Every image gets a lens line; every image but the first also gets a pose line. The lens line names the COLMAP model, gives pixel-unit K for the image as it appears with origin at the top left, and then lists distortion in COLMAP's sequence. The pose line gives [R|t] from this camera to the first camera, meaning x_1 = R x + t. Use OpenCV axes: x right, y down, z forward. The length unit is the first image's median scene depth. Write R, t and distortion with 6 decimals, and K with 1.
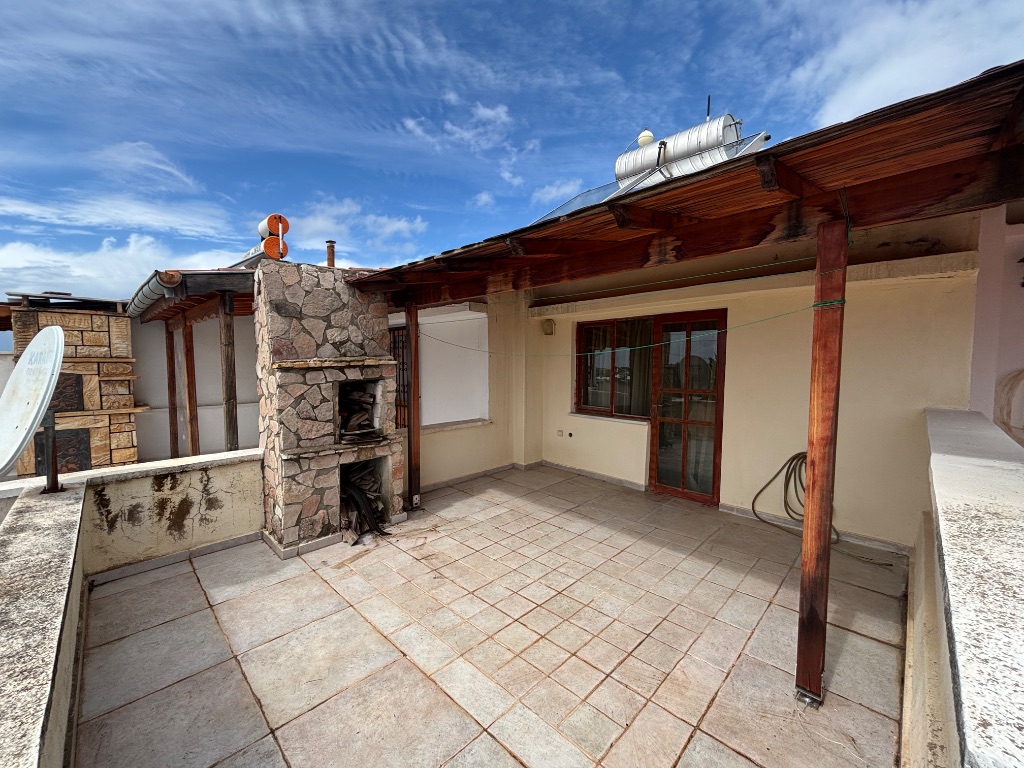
lens RADIAL K [[414.6, 0, 509.6], [0, 414.6, 382.2], [0, 0, 1]] dist [0.002914, 0.000097]
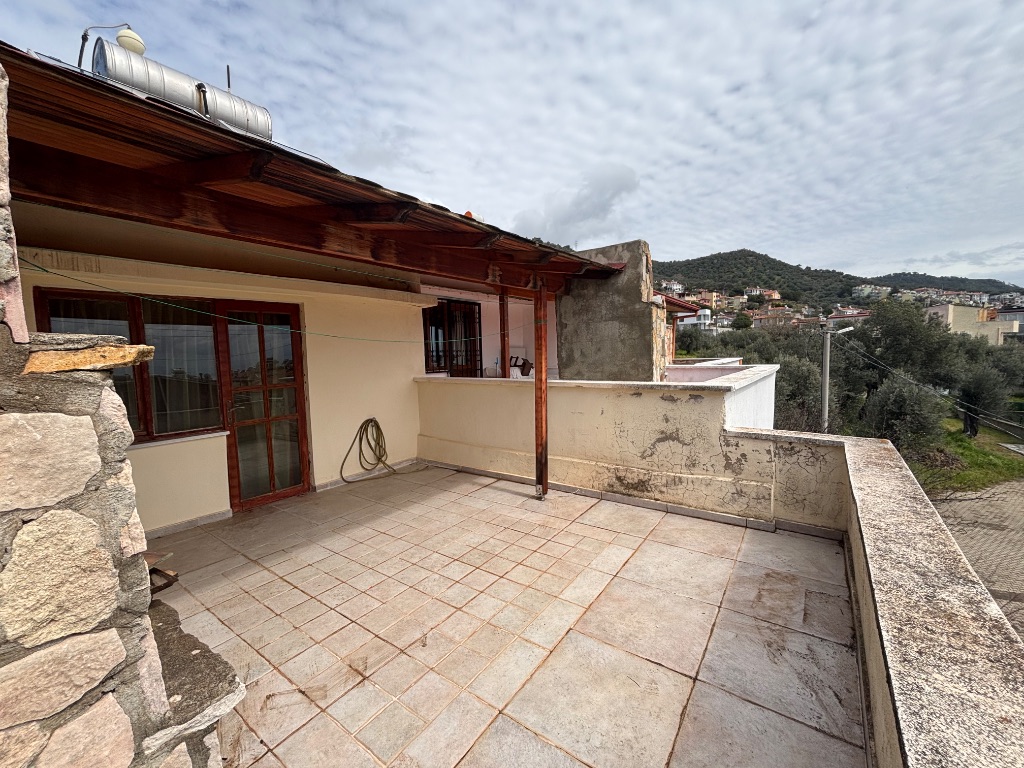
lens RADIAL K [[411.8, 0, 512.0], [0, 411.8, 384.0], [0, 0, 1]] dist [-0.002254, -0.000385]
pose [[-0.156259, -0.071210, 0.985146, -0.934261], [0.079962, 0.993212, 0.084476, -0.032271], [-0.984474, 0.091975, -0.149505, 0.974336]]
